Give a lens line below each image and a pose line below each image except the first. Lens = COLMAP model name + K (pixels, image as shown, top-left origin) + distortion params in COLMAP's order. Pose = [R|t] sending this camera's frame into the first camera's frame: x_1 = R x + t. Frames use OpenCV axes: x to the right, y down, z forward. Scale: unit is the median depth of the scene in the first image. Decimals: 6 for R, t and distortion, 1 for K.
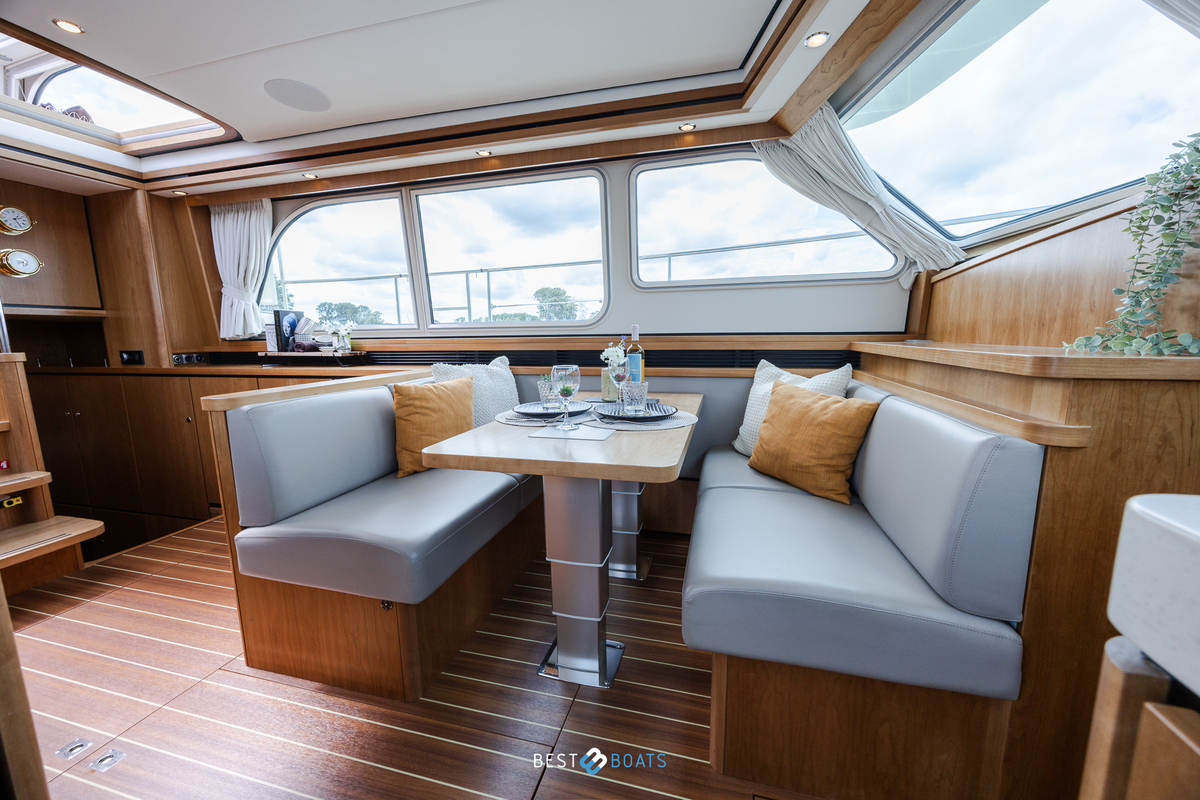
lens RADIAL K [[461.2, 0, 601.0], [0, 461.2, 402.1], [0, 0, 1]] dist [-0.003321, 0.001041]
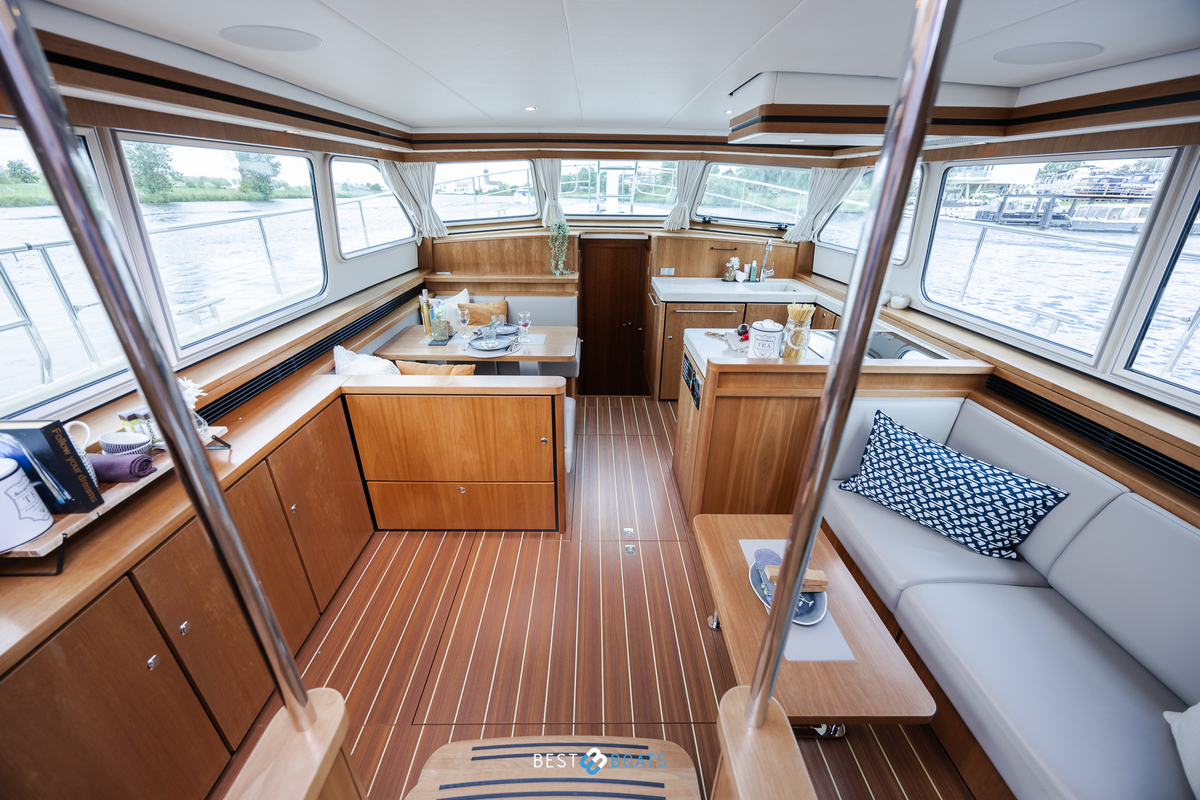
lens RADIAL K [[461.2, 0, 598.7], [0, 461.2, 400.2], [0, 0, 1]] dist [-0.003321, 0.001041]
pose [[-0.271702, -0.399680, 0.875462, -1.550015], [0.136422, 0.884501, 0.446146, -0.439745], [-0.952663, 0.240651, -0.185795, 0.800103]]
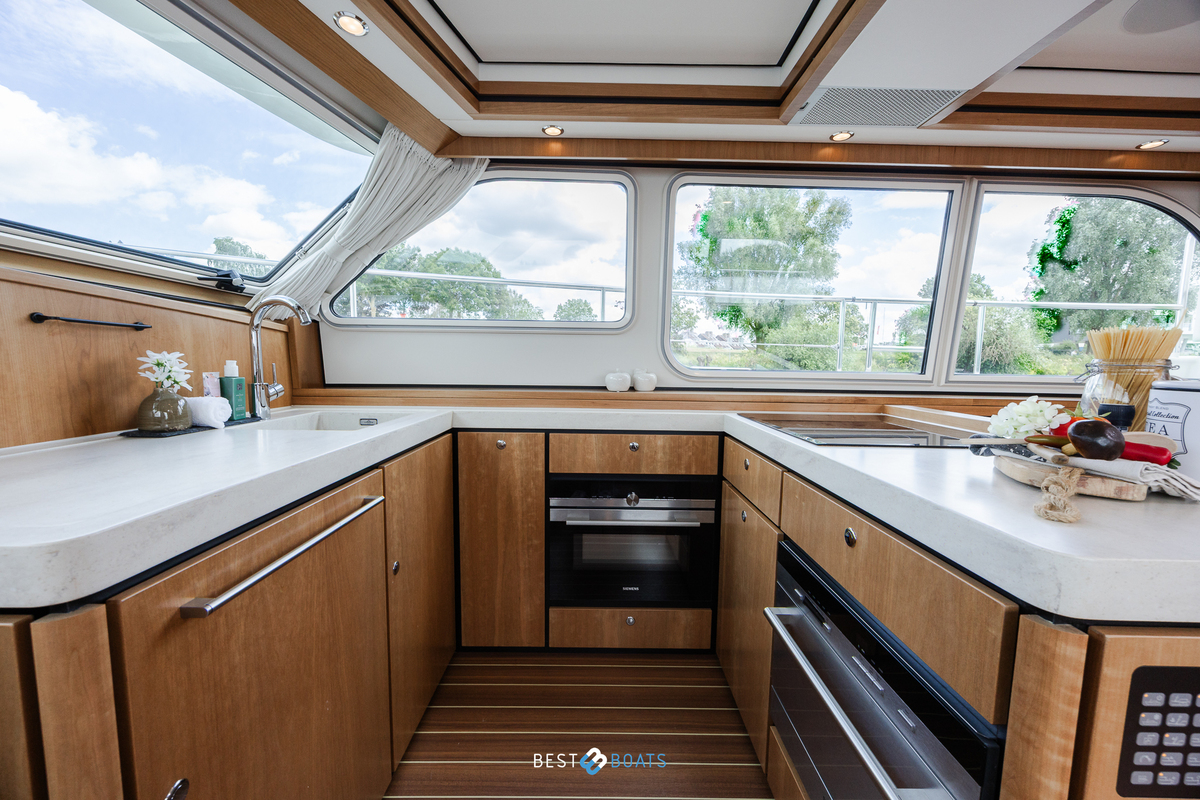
lens RADIAL K [[461.2, 0, 599.4], [0, 461.2, 404.1], [0, 0, 1]] dist [-0.003321, 0.001041]
pose [[-0.963610, 0.025960, -0.266048, -0.065579], [-0.041624, 0.968562, 0.245265, -0.110820], [0.264051, 0.247414, -0.932236, 0.396687]]
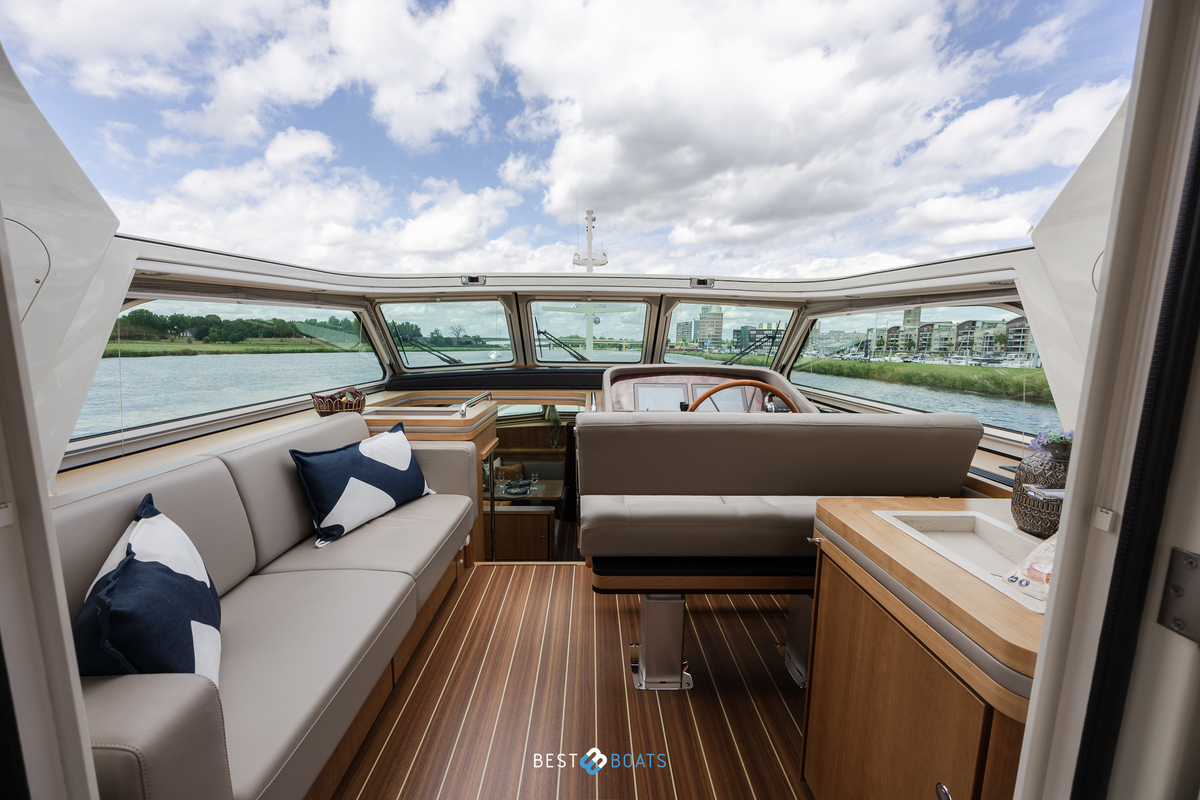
lens RADIAL K [[461.2, 0, 596.5], [0, 461.2, 404.5], [0, 0, 1]] dist [-0.003321, 0.001041]
pose [[-0.273099, -0.124403, 0.953908, -2.804370], [0.137983, 0.976284, 0.166825, -0.888160], [-0.952039, 0.177183, -0.249457, 0.954179]]
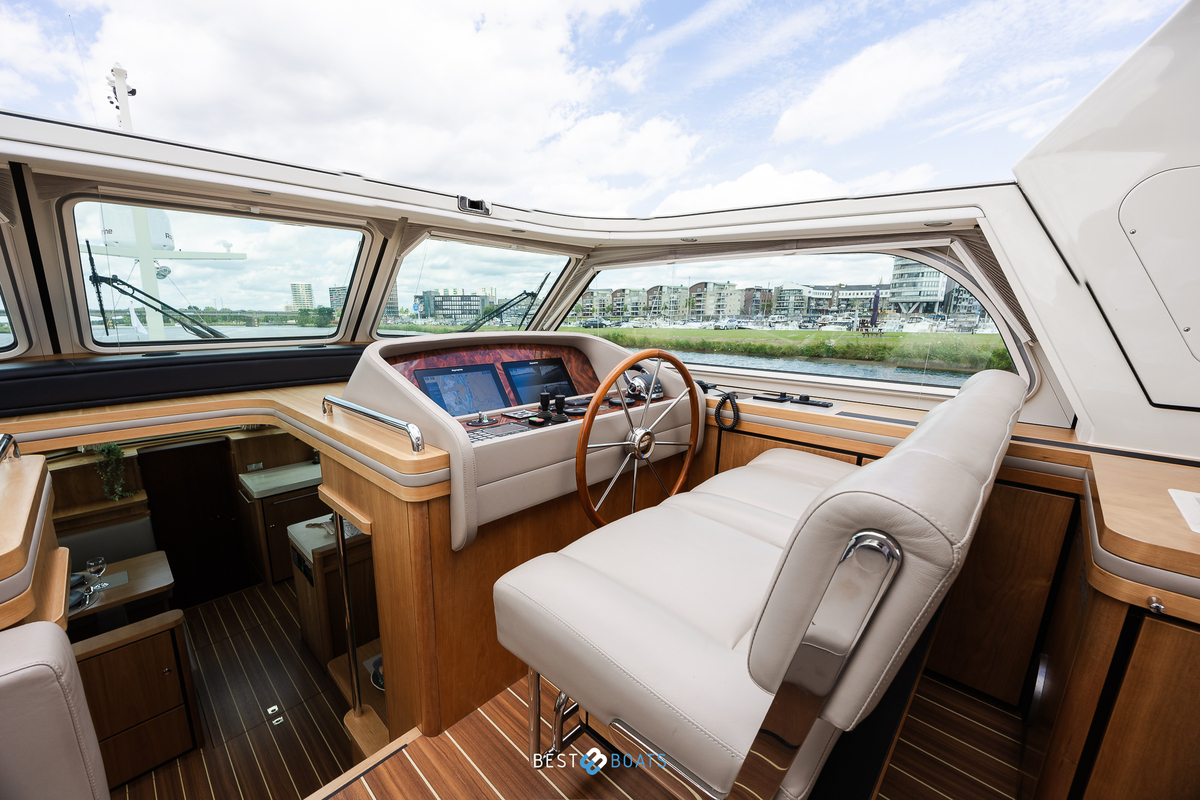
lens RADIAL K [[465.3, 0, 589.9], [0, 465.3, 409.4], [0, 0, 1]] dist [-0.002771, 0.000437]
pose [[-0.882046, -0.084421, 0.463538, -2.116994], [0.081681, 0.941522, 0.326902, -0.873291], [-0.464028, 0.326205, -0.823570, 1.017702]]
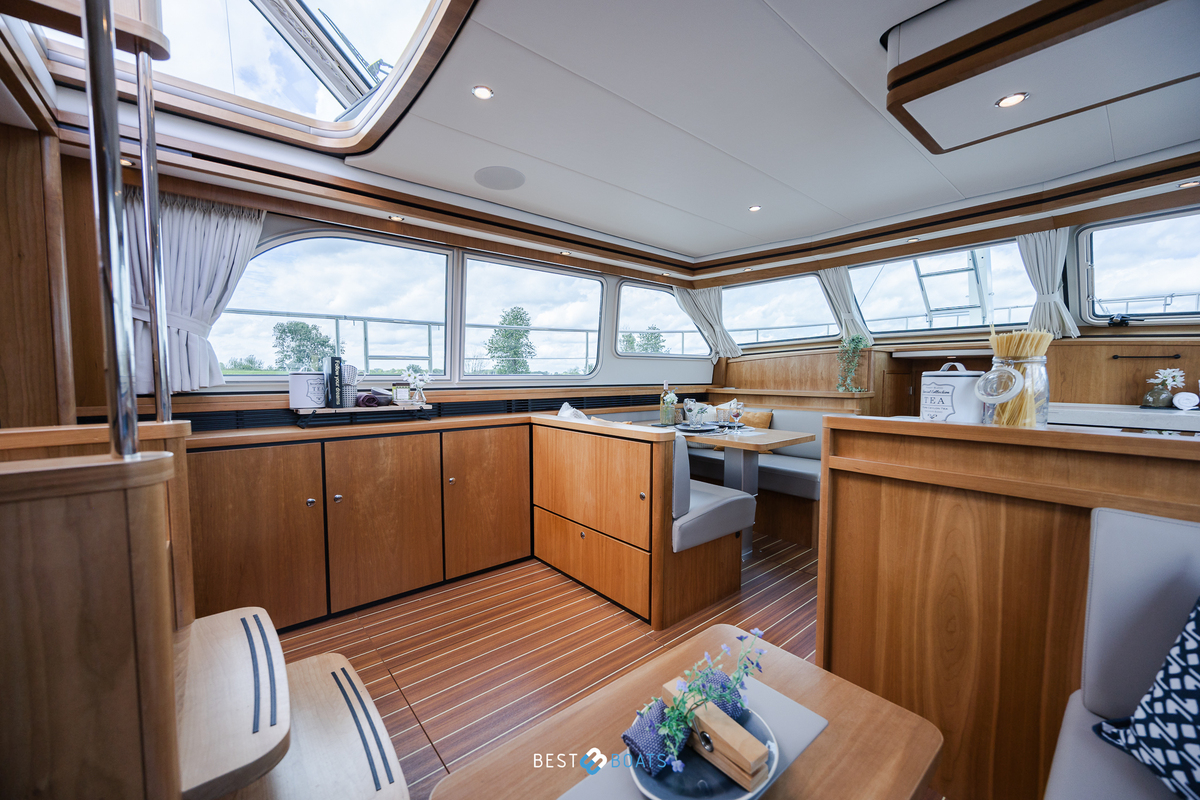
lens RADIAL K [[461.2, 0, 599.2], [0, 461.2, 400.0], [0, 0, 1]] dist [-0.003321, 0.001041]
pose [[0.574622, -0.031030, 0.817830, -1.450608], [0.113976, 0.992577, -0.042421, -0.047852], [-0.810444, 0.117589, 0.573894, 0.212067]]
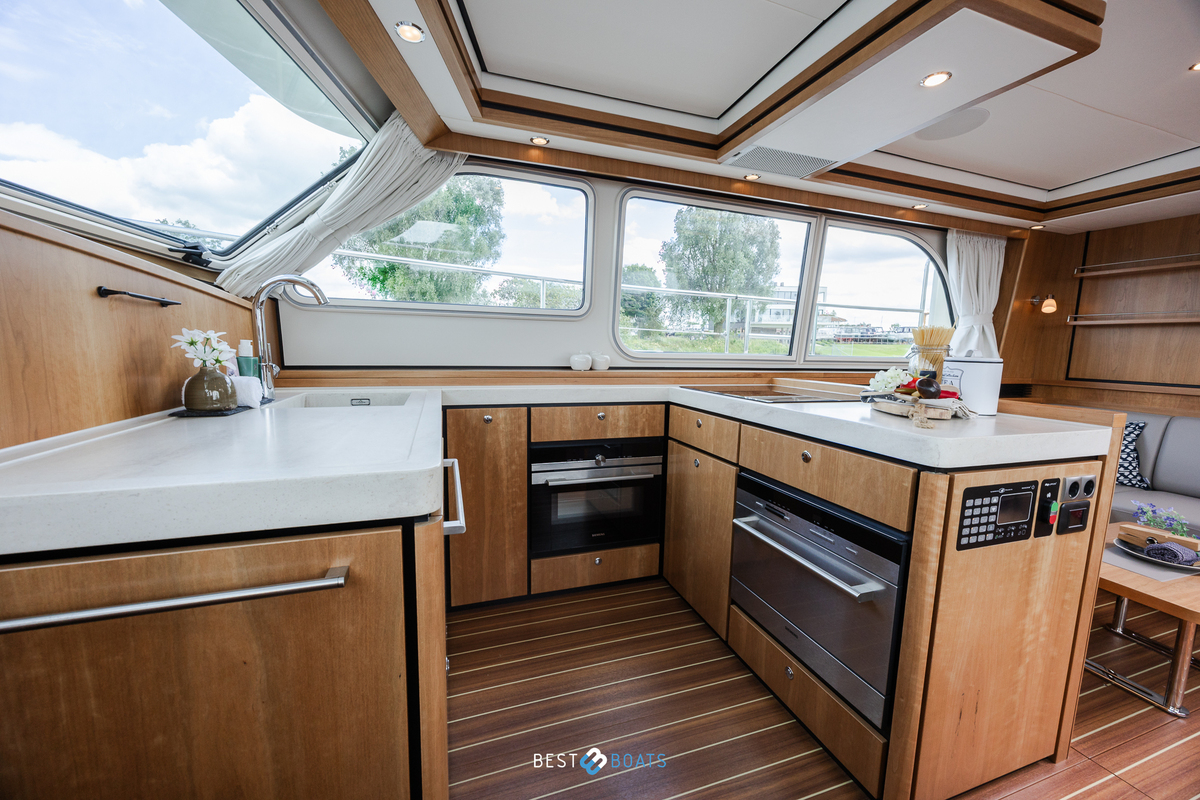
lens RADIAL K [[461.2, 0, 599.6], [0, 461.2, 405.7], [0, 0, 1]] dist [-0.003321, 0.001041]
pose [[-0.826892, 0.066336, -0.558434, 0.218940], [-0.096337, 0.961630, 0.256880, -0.112436], [0.554047, 0.266210, -0.788774, 0.435578]]
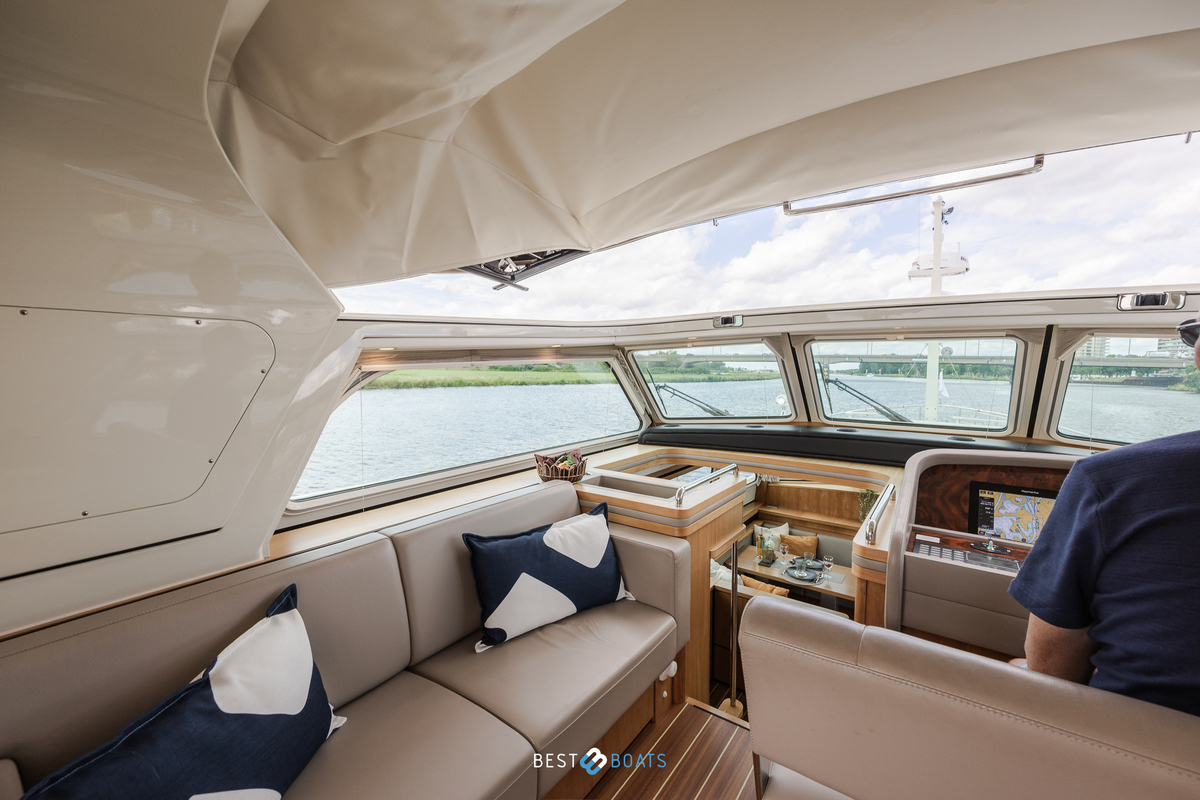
lens RADIAL K [[497.0, 0, 595.3], [0, 497.0, 403.3], [0, 0, 1]] dist [0.009313, -0.000415]
pose [[0.355473, -0.062613, 0.932587, -2.552793], [0.133760, 0.990892, 0.015542, -0.943681], [-0.925066, 0.119218, 0.360610, 0.765689]]
